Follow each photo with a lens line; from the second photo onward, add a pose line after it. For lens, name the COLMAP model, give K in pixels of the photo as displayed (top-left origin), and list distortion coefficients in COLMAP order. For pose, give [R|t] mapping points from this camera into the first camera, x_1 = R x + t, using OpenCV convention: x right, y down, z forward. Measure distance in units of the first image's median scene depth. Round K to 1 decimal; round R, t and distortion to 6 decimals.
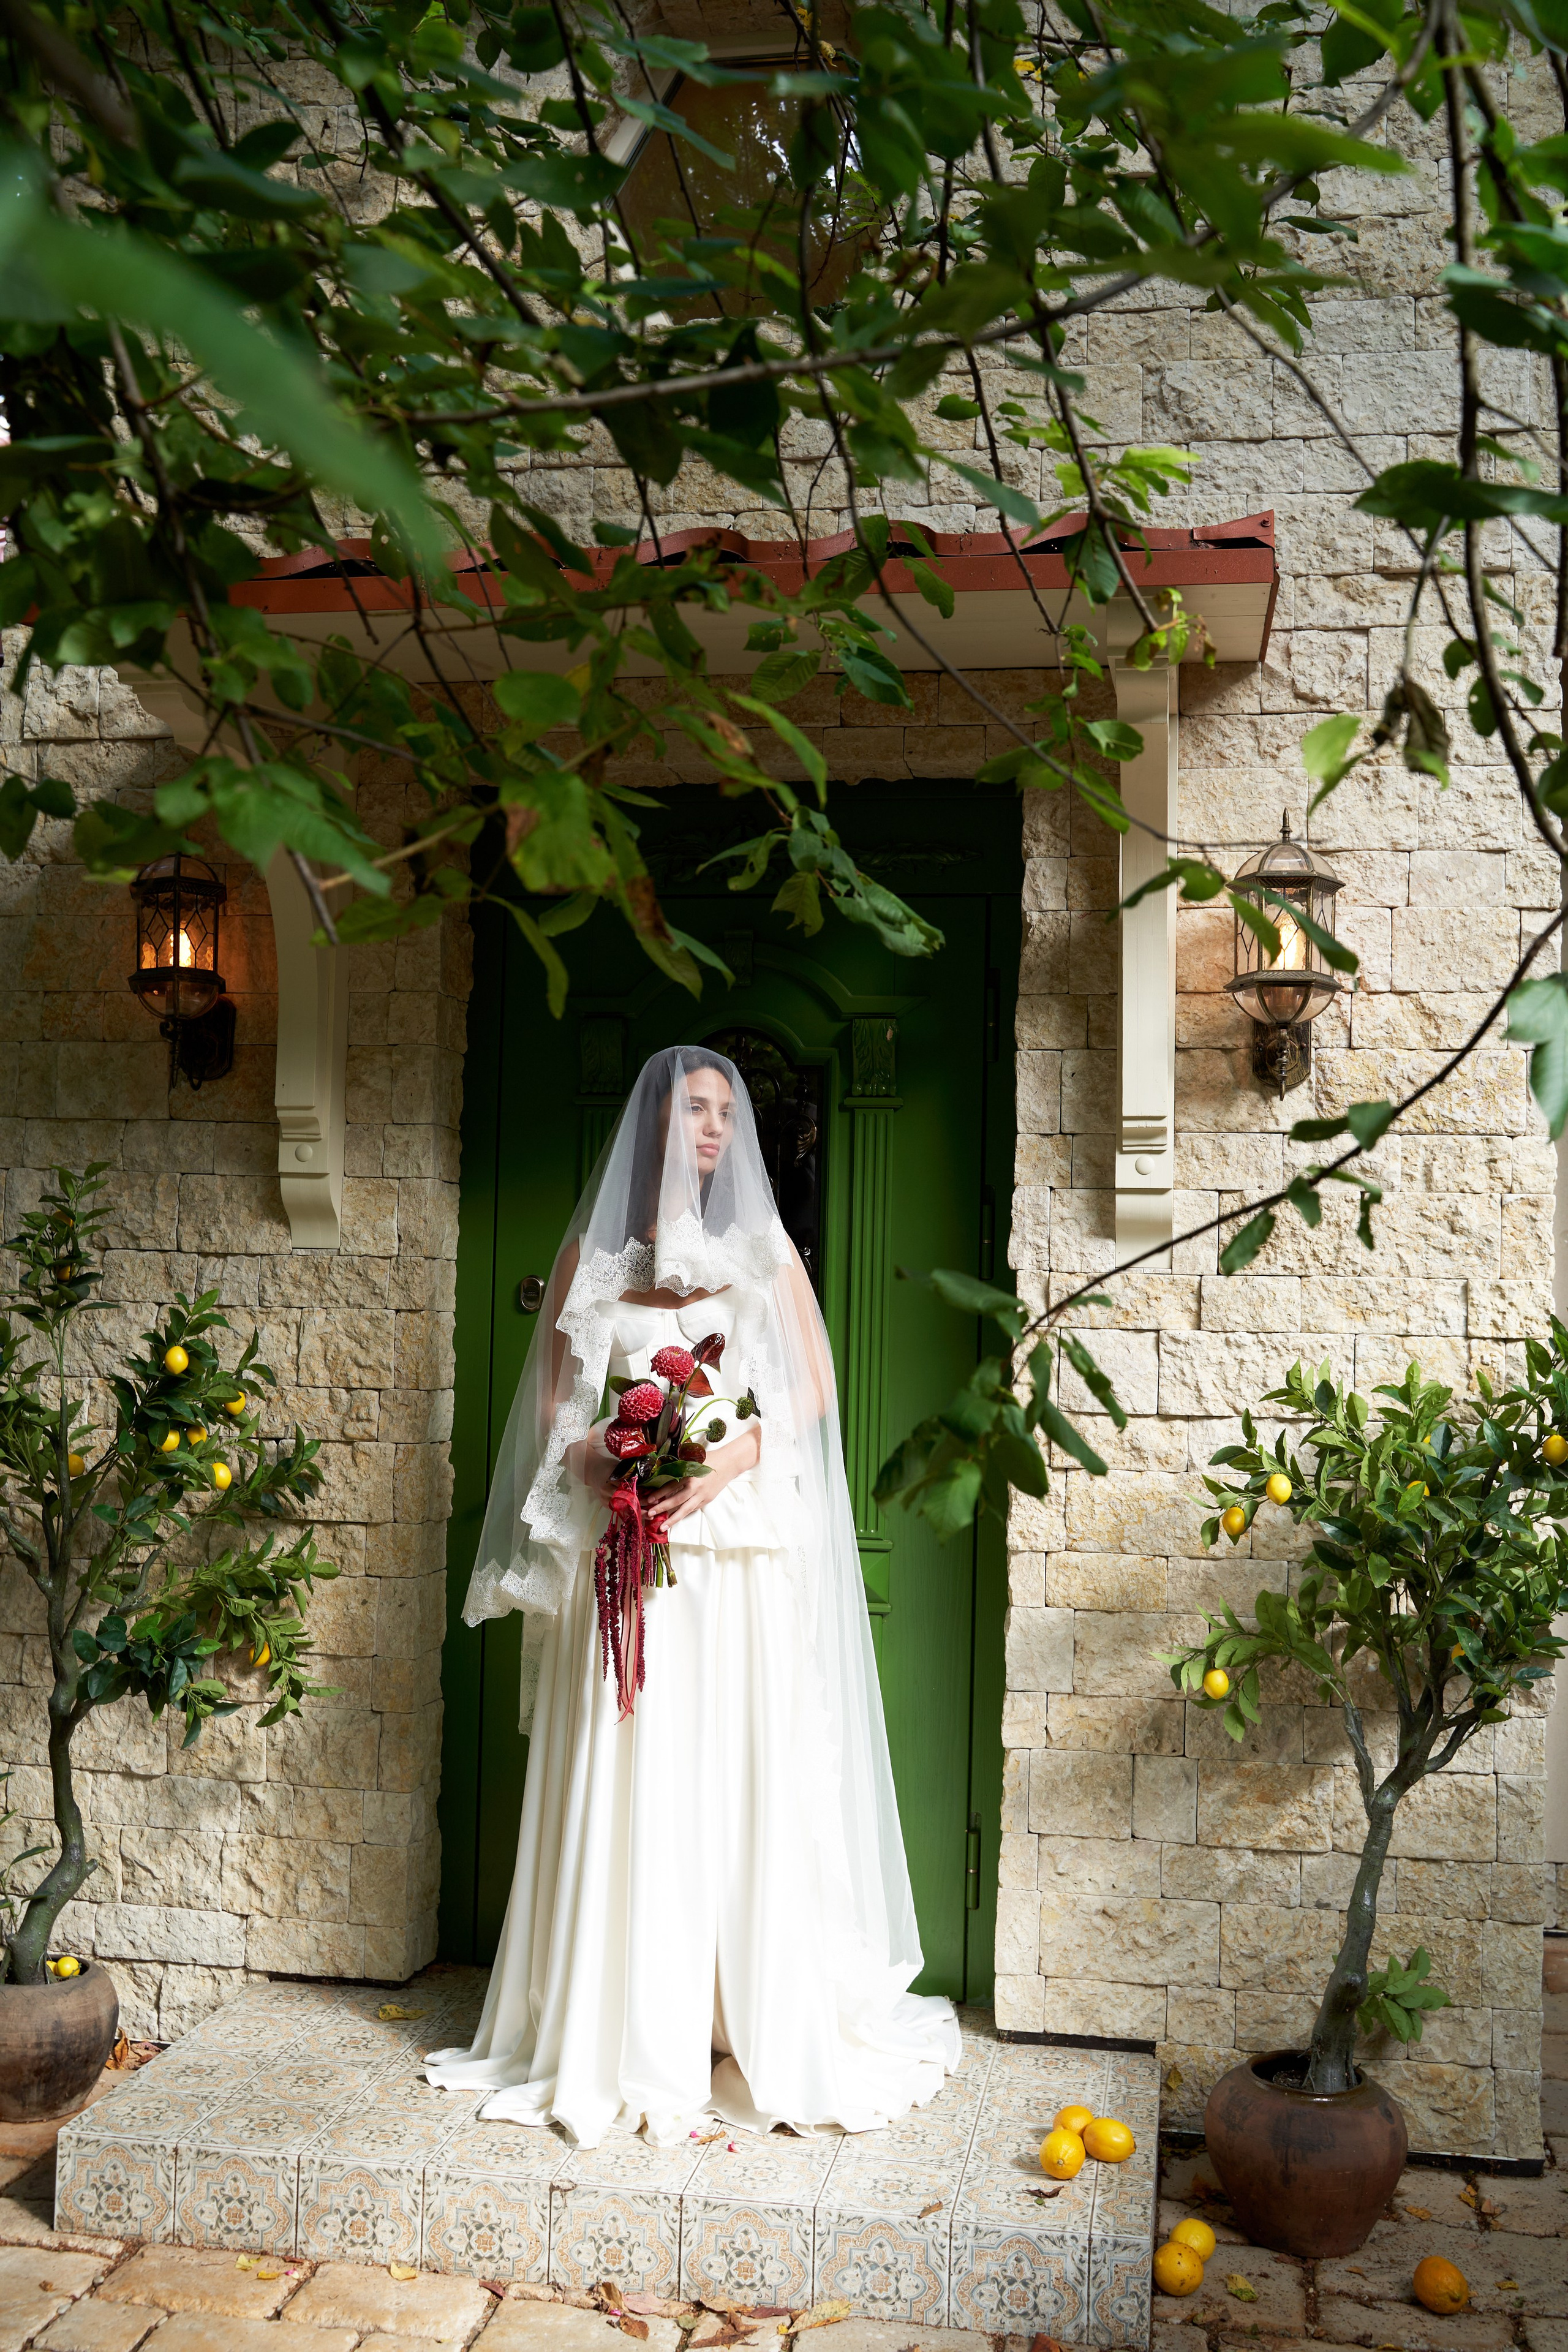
lens RADIAL K [[2281.0, 0, 784.0], [0, 2281.0, 1176.0], [0, 0, 1]] dist [-0.075906, 0.115106]
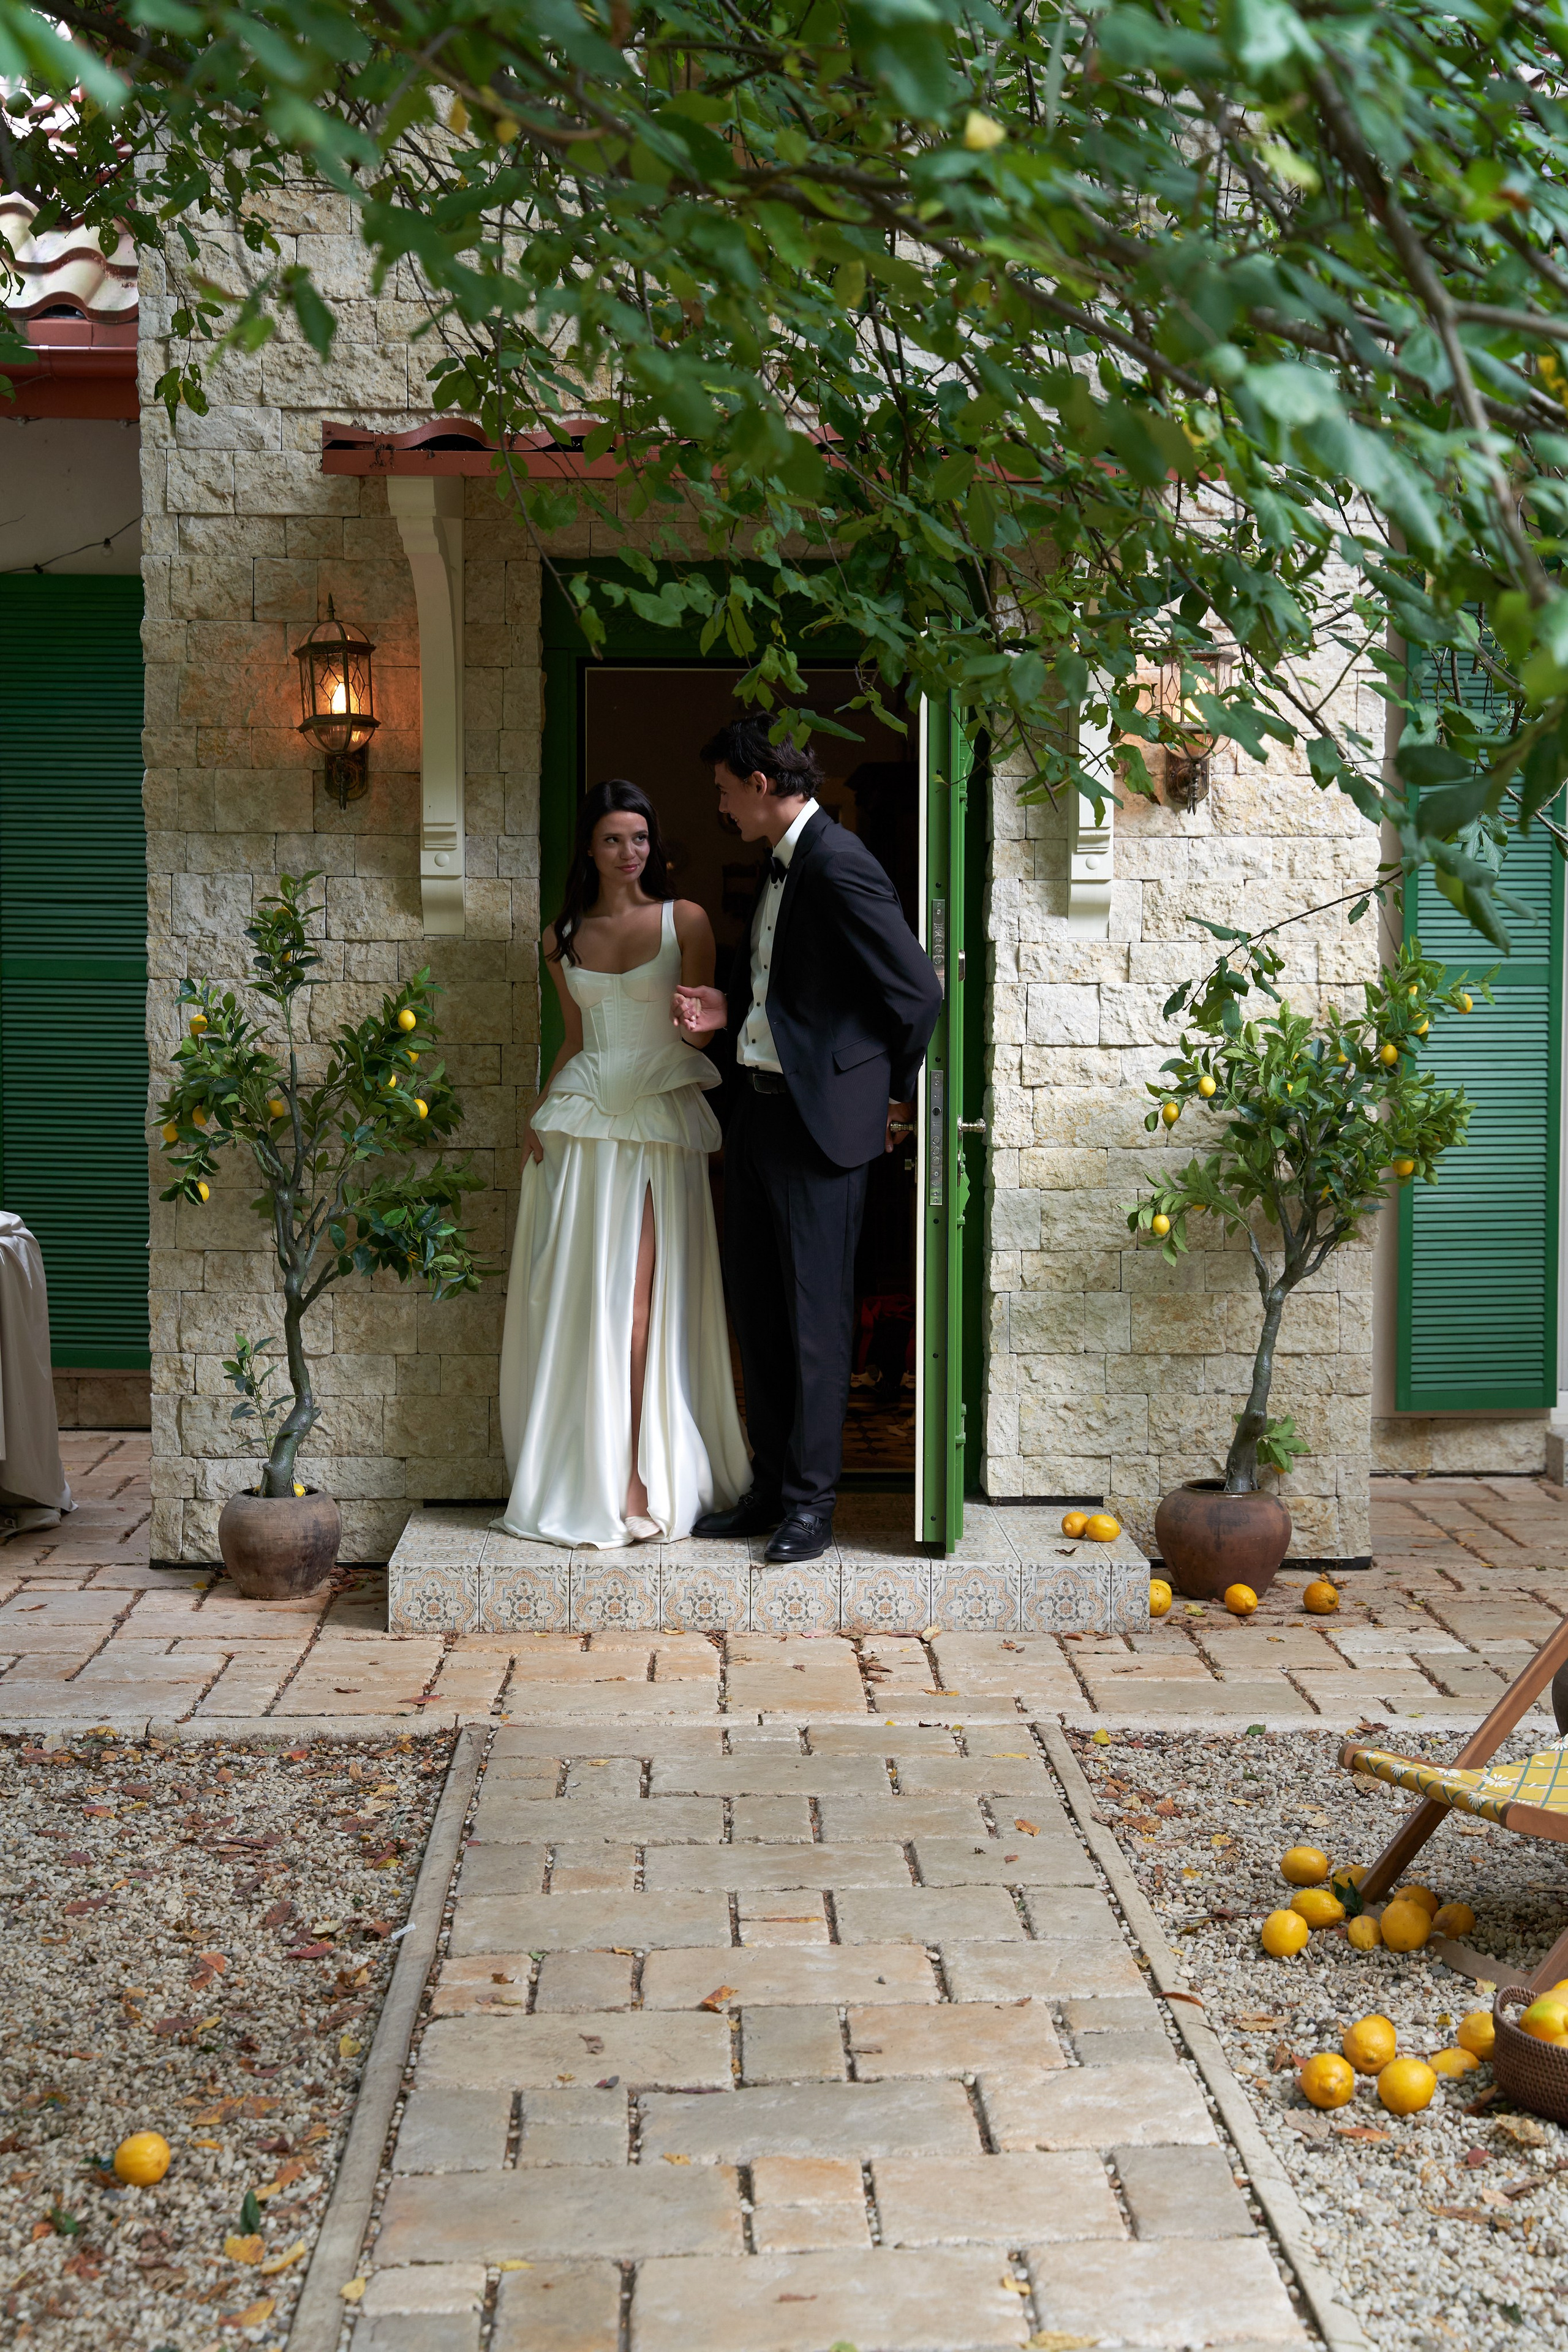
lens RADIAL K [[3388.6, 0, 784.0], [0, 3388.6, 1183.0], [0, 0, 1]] dist [0.077071, 0.071882]
pose [[0.977737, -0.032950, 0.207231, -0.459711], [0.010893, 0.994233, 0.106690, -0.033331], [-0.209551, -0.102058, 0.972457, -0.981031]]
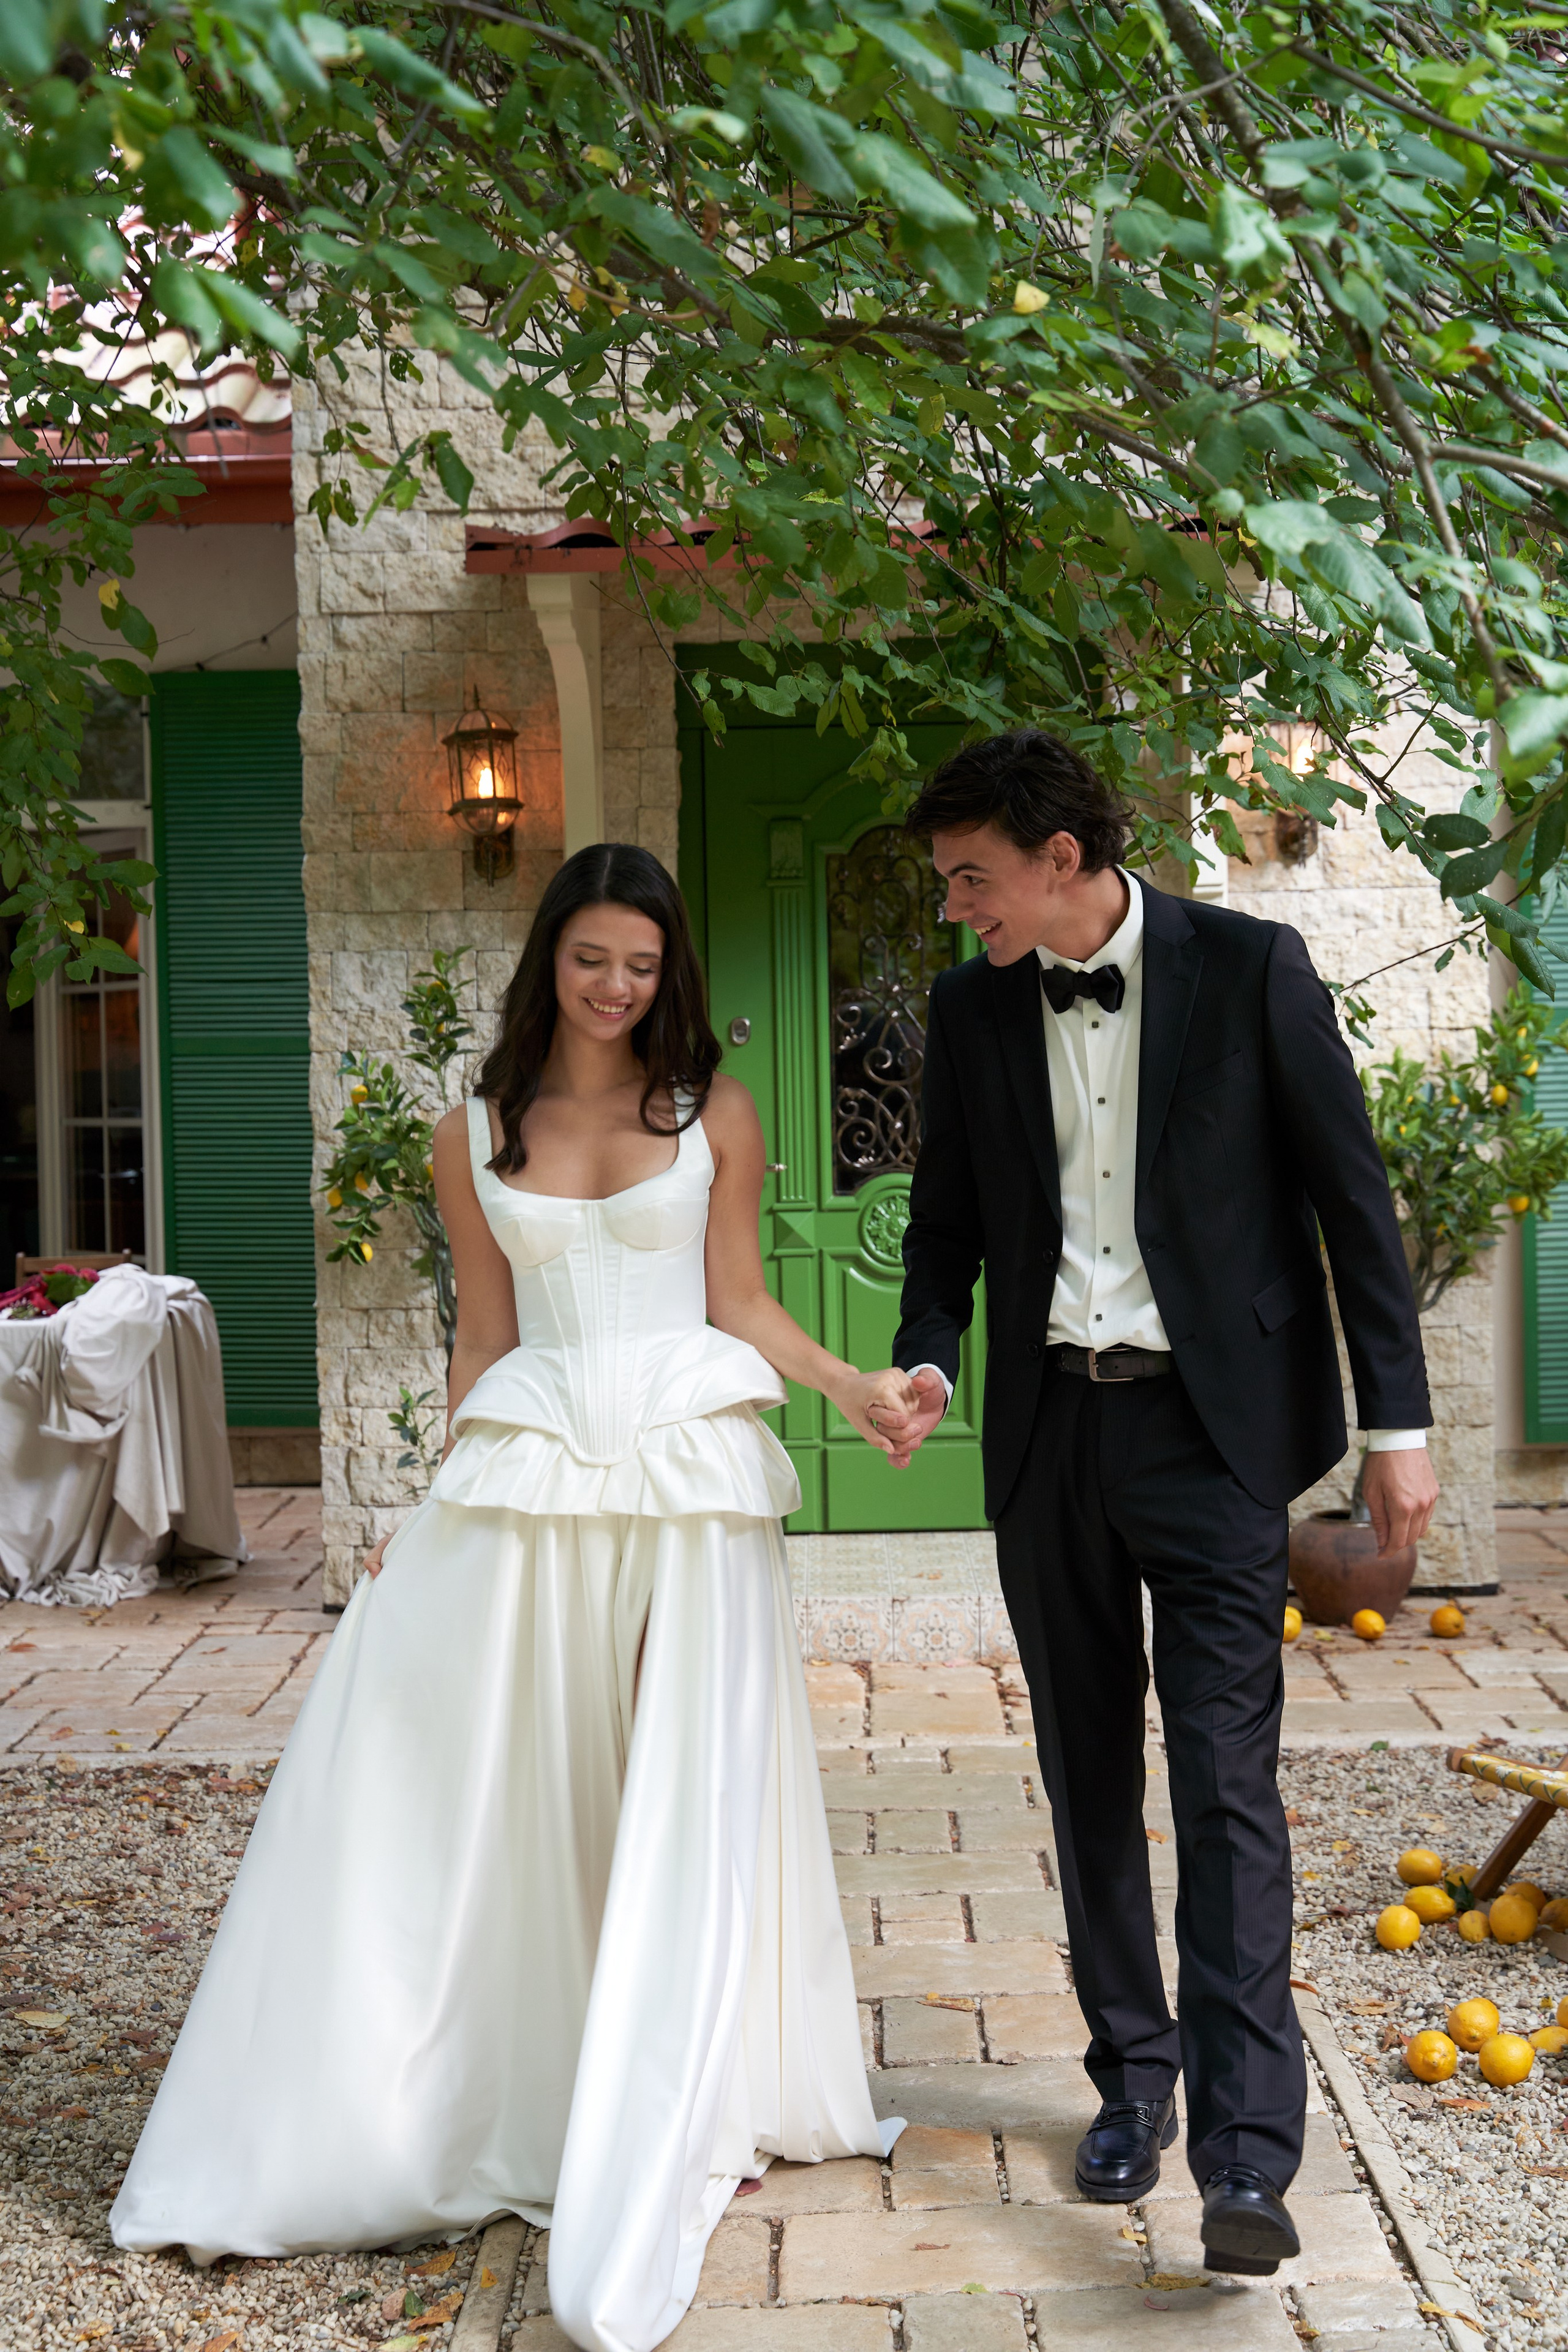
lens RADIAL K [[3392.7, 0, 771.1], [0, 3392.7, 1163.3], [0, 0, 1]] dist [0.065336, 0.128942]
pose [[0.985862, -0.050903, 0.159639, -0.465989], [0.038140, 0.995901, 0.082018, -0.037288], [-0.163160, -0.074770, 0.983762, -1.076699]]
